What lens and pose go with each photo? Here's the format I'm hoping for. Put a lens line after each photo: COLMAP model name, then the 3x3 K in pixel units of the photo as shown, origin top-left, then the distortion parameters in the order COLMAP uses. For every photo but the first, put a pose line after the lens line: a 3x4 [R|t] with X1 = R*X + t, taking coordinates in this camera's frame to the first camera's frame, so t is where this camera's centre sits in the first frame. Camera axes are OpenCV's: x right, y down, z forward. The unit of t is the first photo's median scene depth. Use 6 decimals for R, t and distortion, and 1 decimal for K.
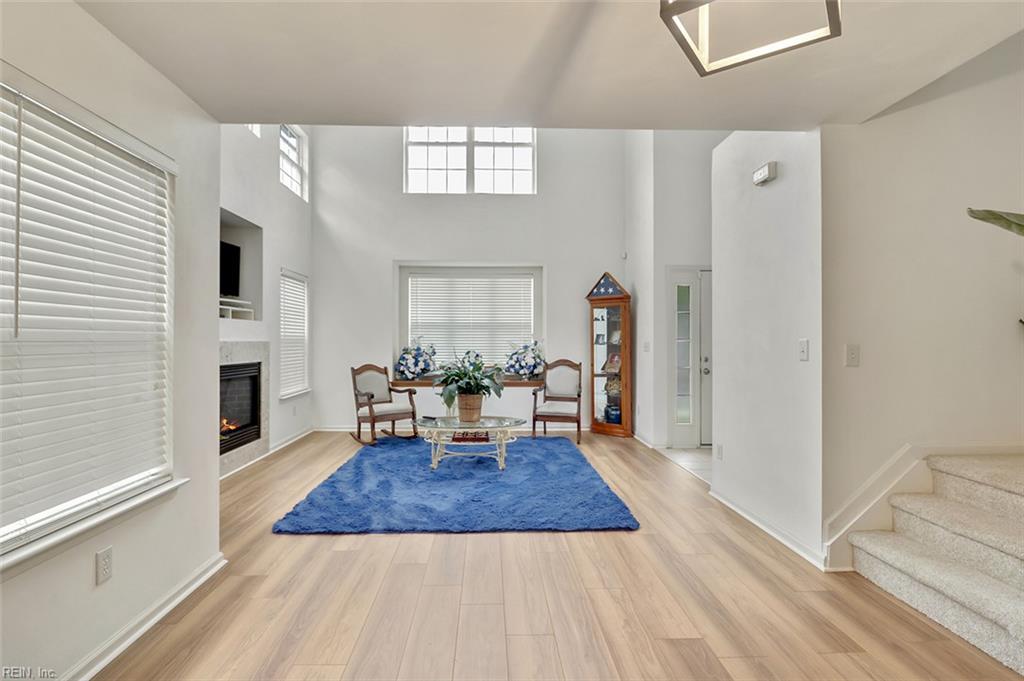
lens RADIAL K [[492.7, 0, 510.0], [0, 492.7, 348.6], [0, 0, 1]] dist [-0.001698, -0.000148]
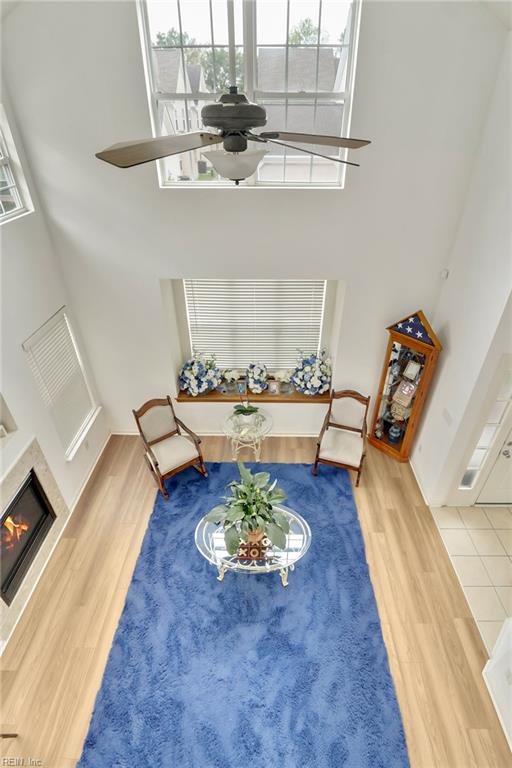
lens RADIAL K [[372.9, 0, 268.1], [0, 372.9, 381.4], [0, 0, 1]] dist [-0.005796, -0.001608]
pose [[0.998510, 0.037283, -0.039842, -0.025543], [-0.008845, 0.831104, 0.556047, -0.400169], [0.053844, -0.554866, 0.830196, 0.409996]]
